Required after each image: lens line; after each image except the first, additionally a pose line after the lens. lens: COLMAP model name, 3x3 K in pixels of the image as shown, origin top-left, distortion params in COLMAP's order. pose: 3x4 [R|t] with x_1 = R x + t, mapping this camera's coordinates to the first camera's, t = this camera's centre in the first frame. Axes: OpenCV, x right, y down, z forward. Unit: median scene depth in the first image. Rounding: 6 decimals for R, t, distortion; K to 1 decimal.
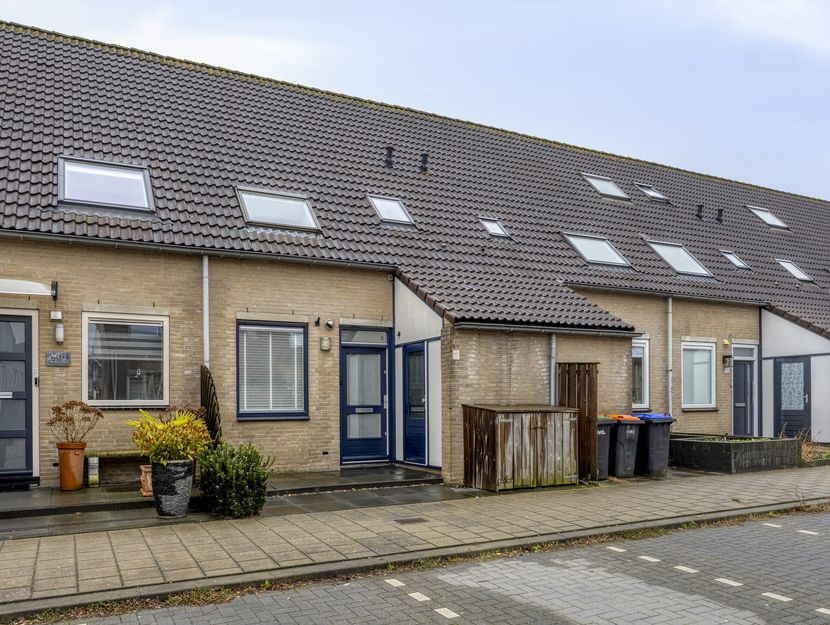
lens RADIAL K [[687.0, 0, 413.8], [0, 687.0, 403.8], [0, 0, 1]] dist [-0.009937, 0.001654]
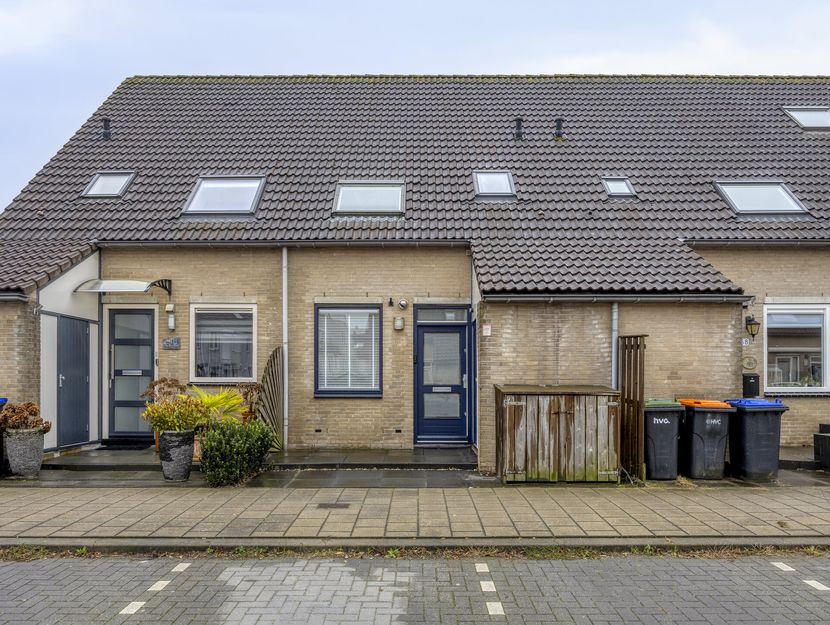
lens RADIAL K [[638.0, 0, 417.5], [0, 638.0, 377.4], [0, 0, 1]] dist [-0.010549, -0.001336]
pose [[0.878417, 0.006185, -0.477854, 0.365651], [-0.009898, 0.999937, -0.005252, -0.002957], [0.477792, 0.009343, 0.878424, 0.194680]]
